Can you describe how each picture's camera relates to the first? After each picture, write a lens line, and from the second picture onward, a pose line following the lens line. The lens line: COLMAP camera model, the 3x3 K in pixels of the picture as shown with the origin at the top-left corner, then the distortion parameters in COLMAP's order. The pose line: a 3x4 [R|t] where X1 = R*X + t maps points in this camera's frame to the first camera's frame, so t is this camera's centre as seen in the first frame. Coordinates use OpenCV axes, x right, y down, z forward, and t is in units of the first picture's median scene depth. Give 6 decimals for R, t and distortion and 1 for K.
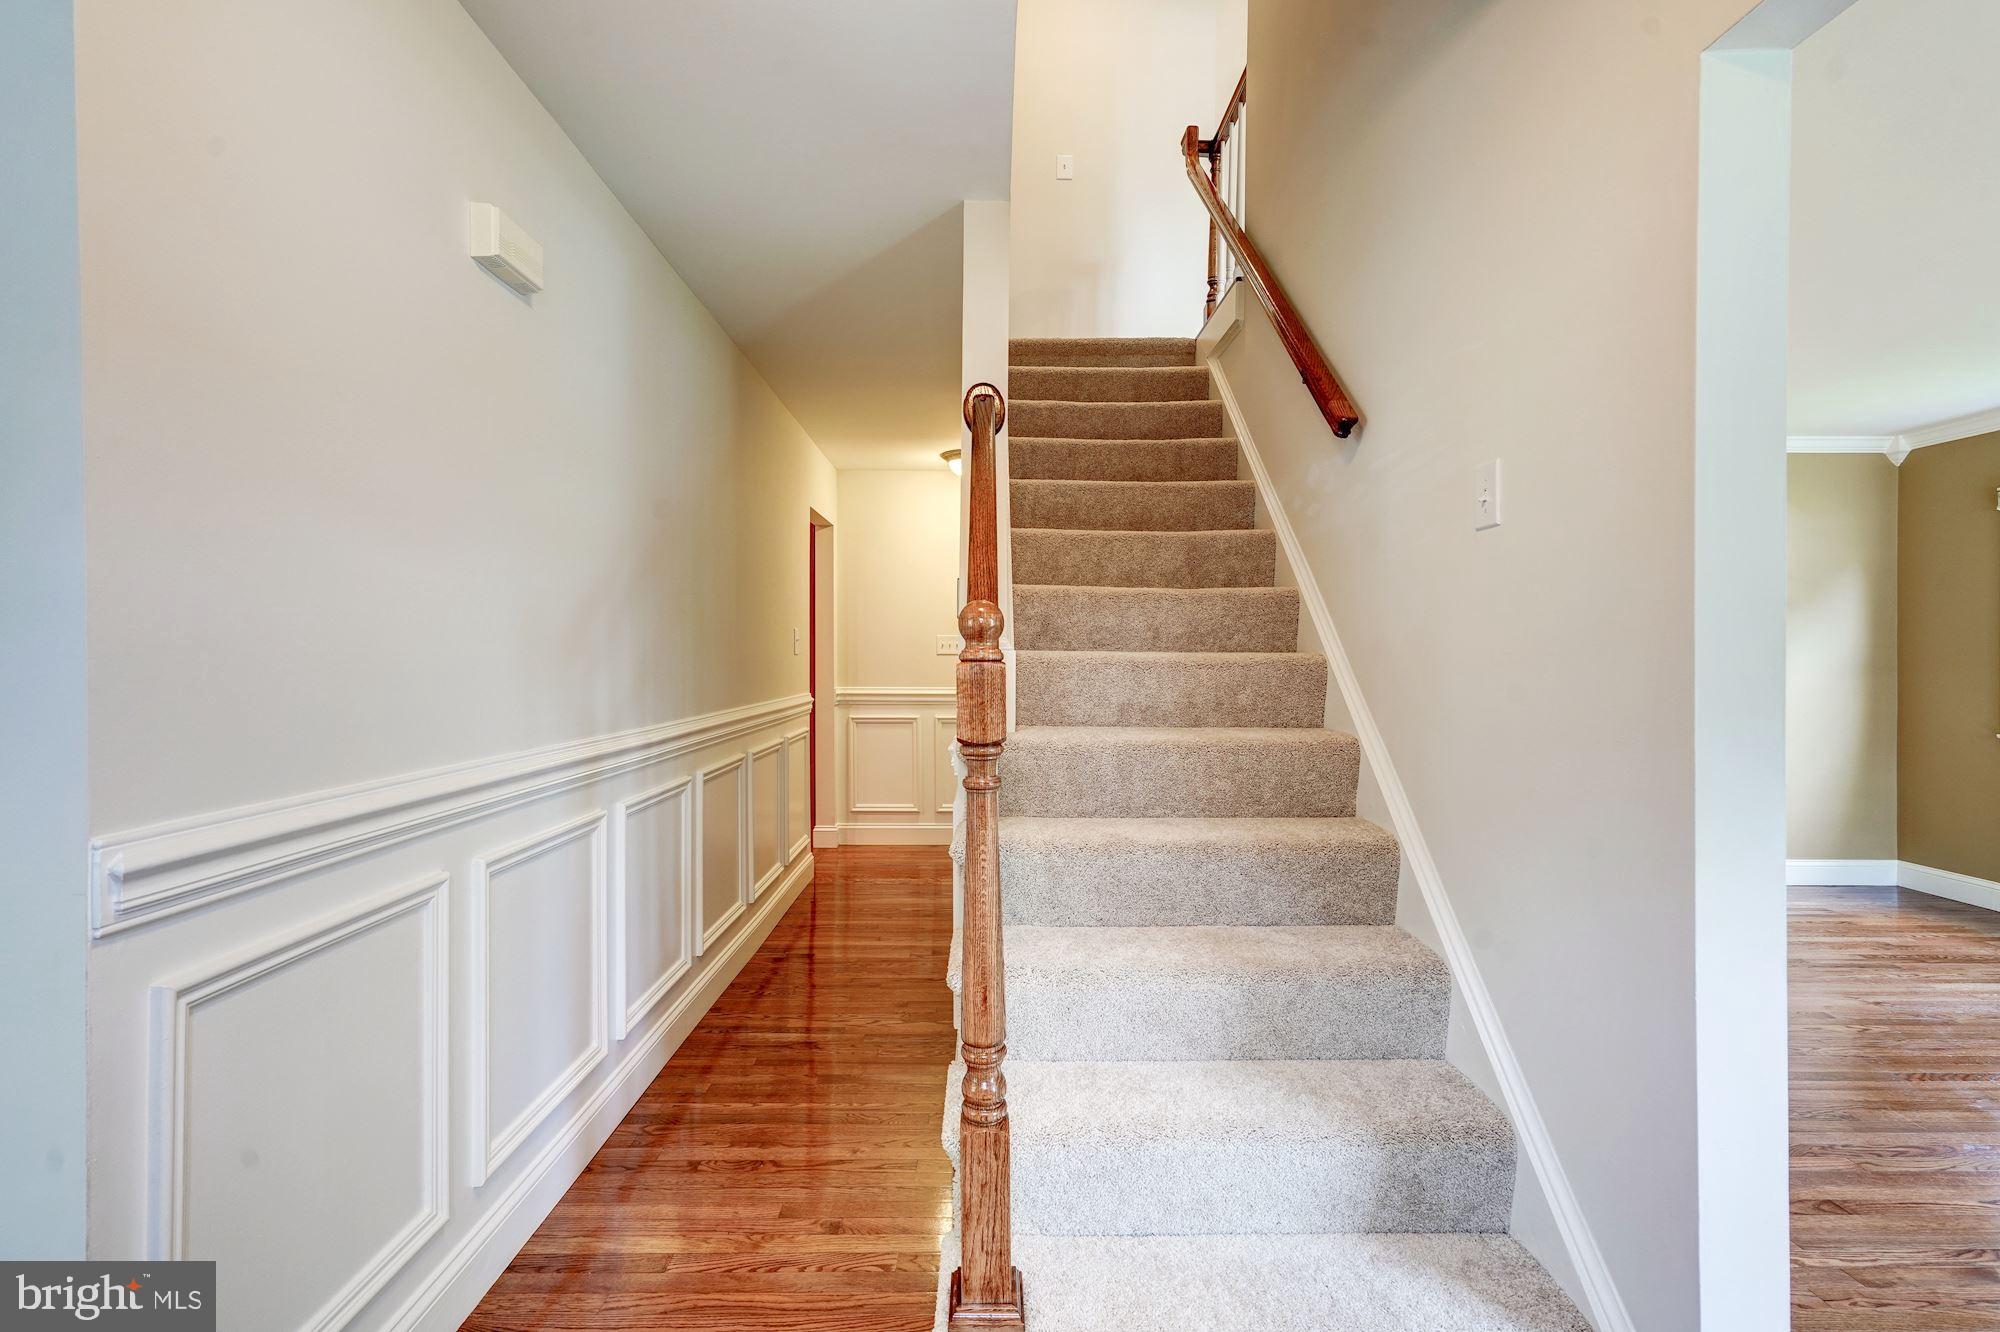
lens RADIAL K [[911.7, 0, 1001.1], [0, 911.7, 654.9], [0, 0, 1]] dist [0.002785, 0.001803]
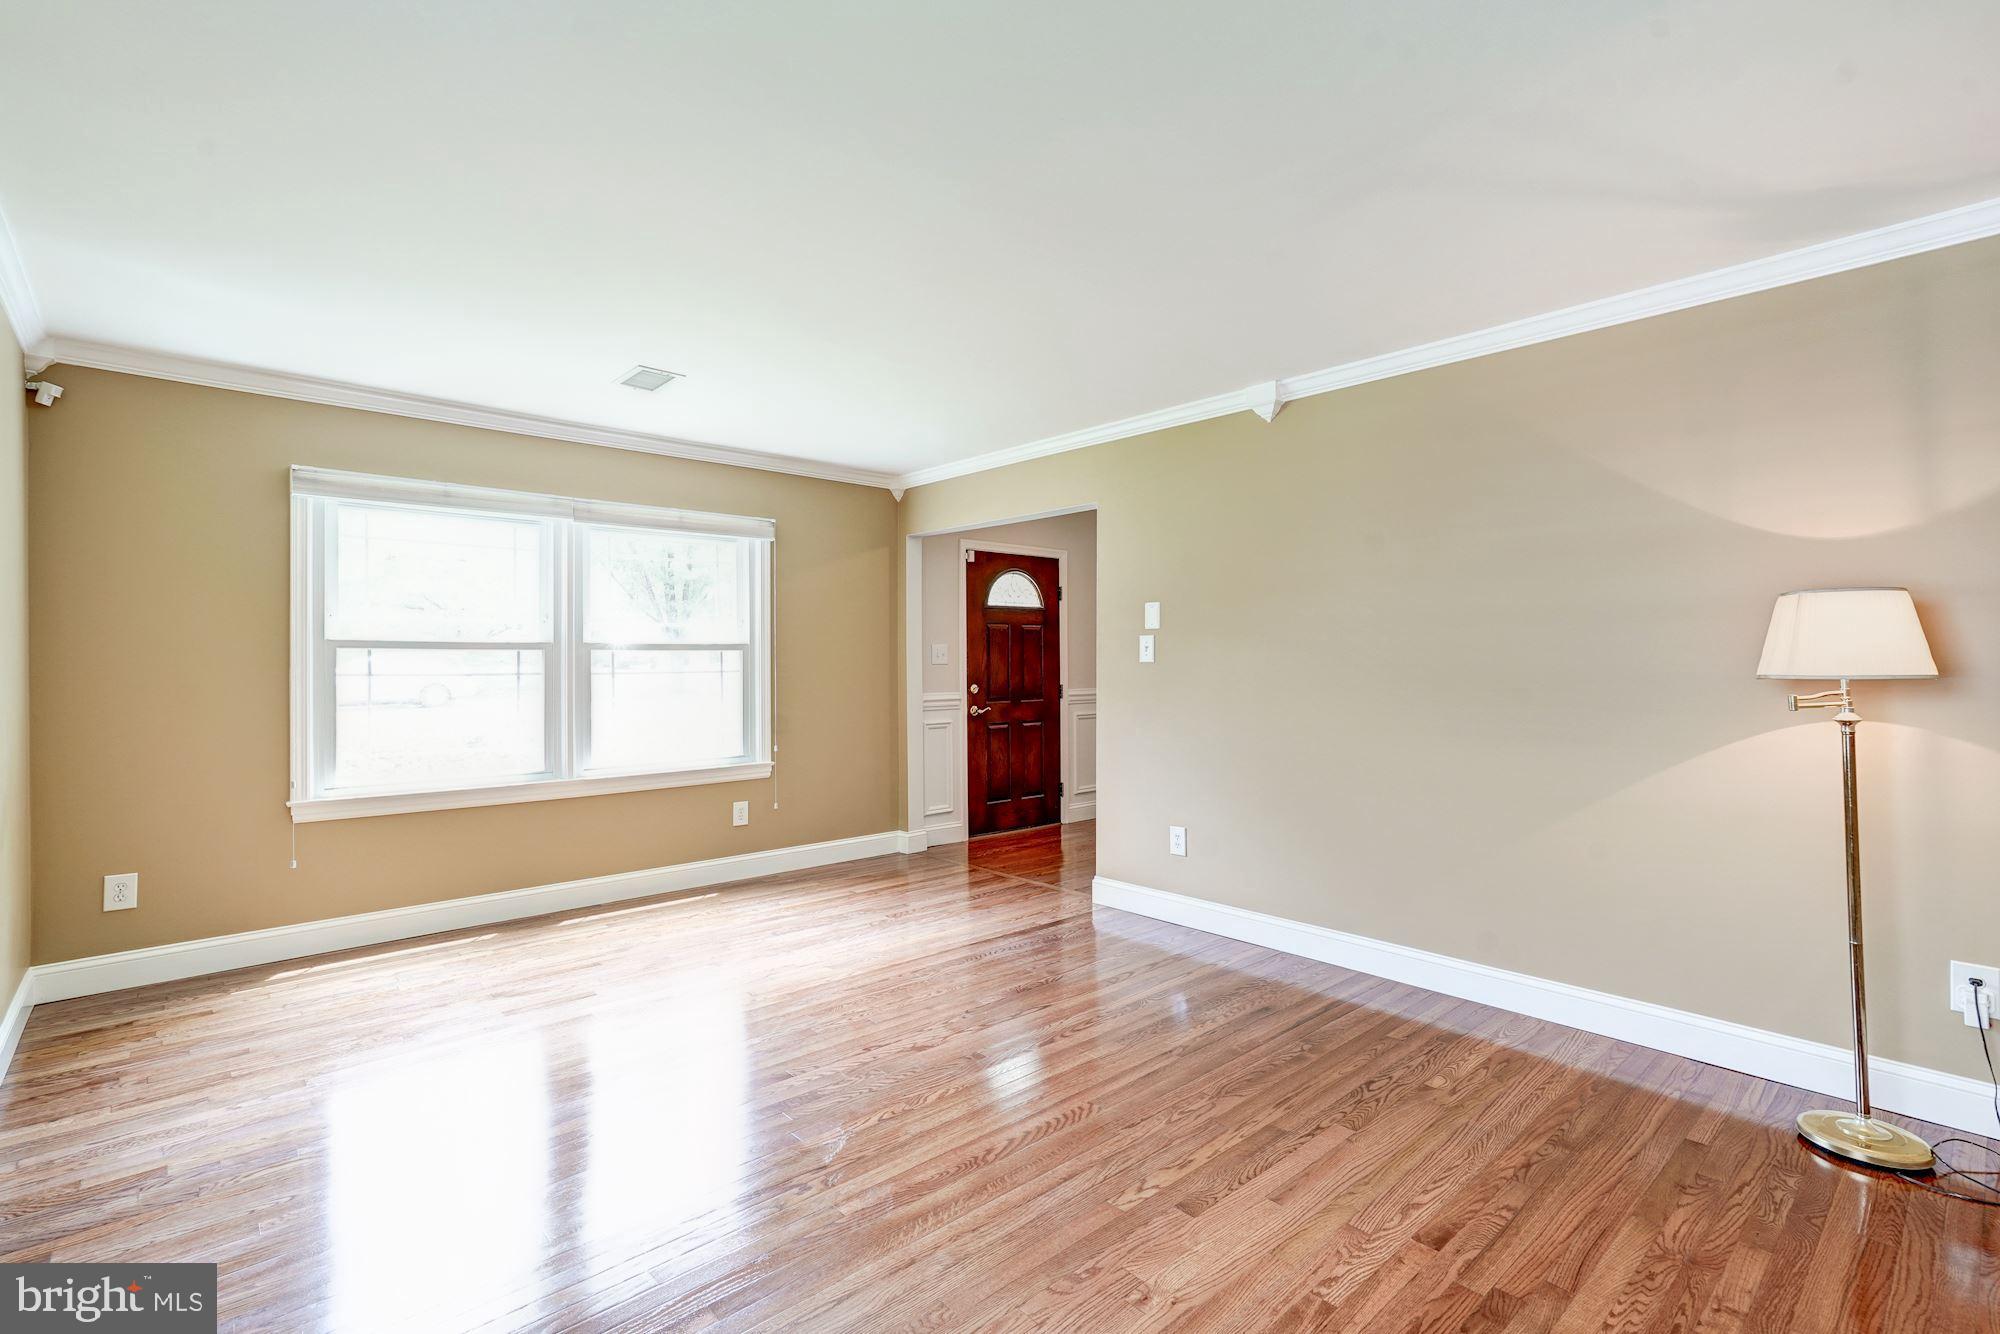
lens RADIAL K [[911.7, 0, 1001.1], [0, 911.7, 655.9], [0, 0, 1]] dist [0.002785, 0.001803]
pose [[-0.745774, -0.006679, -0.666166, 0.991756], [0.000975, 0.999938, -0.011117, 0.009519], [0.666198, -0.008940, -0.745721, 0.968037]]
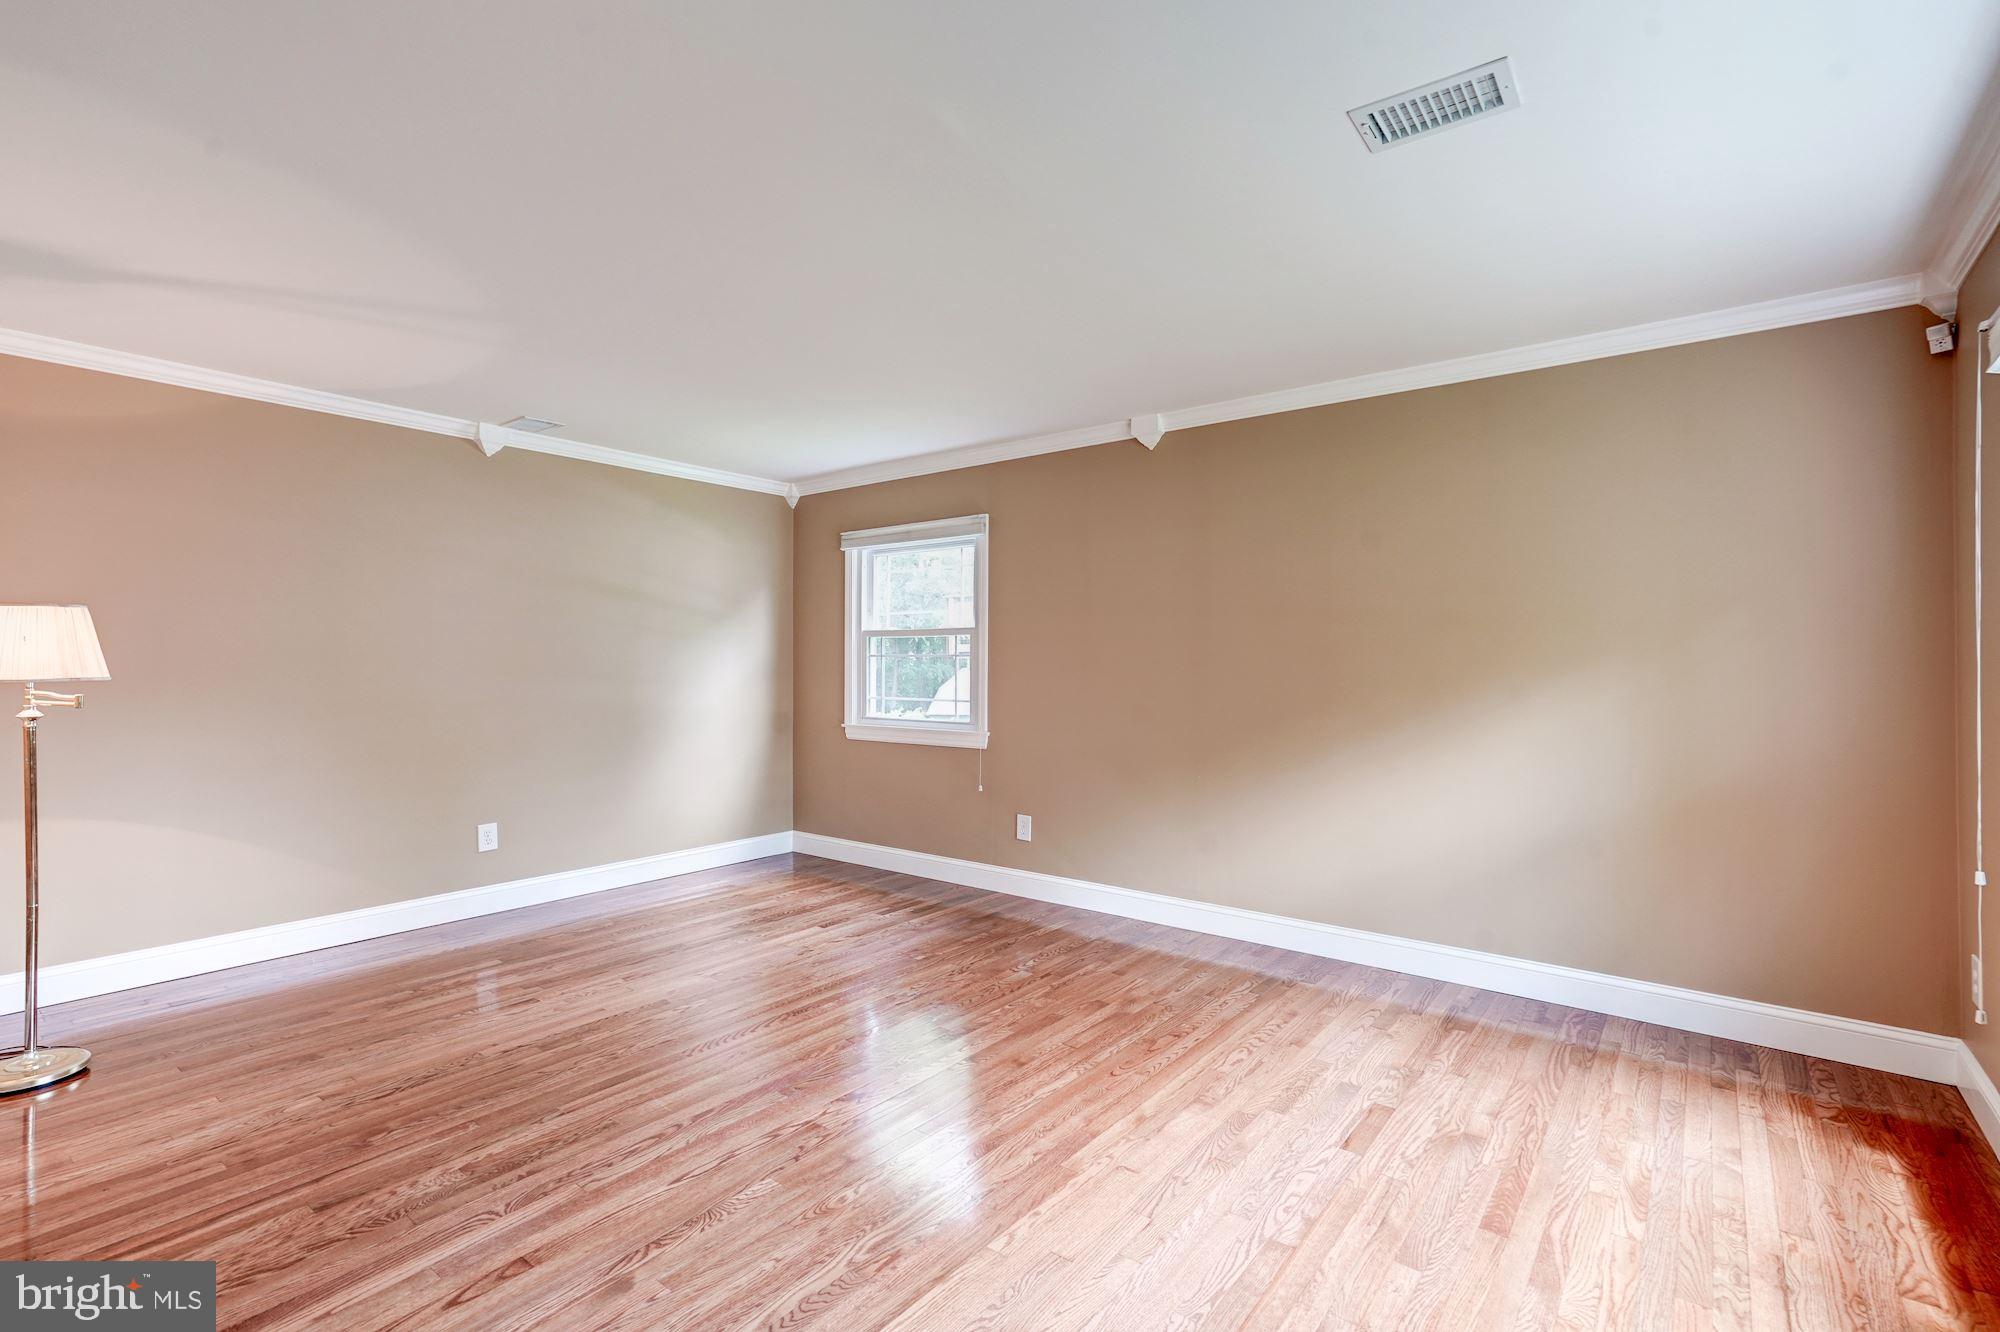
lens RADIAL K [[911.7, 0, 1001.1], [0, 911.7, 654.9], [0, 0, 1]] dist [0.002785, 0.001803]
pose [[0.622894, 0.008130, 0.782264, 0.220487], [0.000311, 0.999943, -0.010640, 0.003070], [-0.782306, 0.006871, 0.622856, 0.026187]]
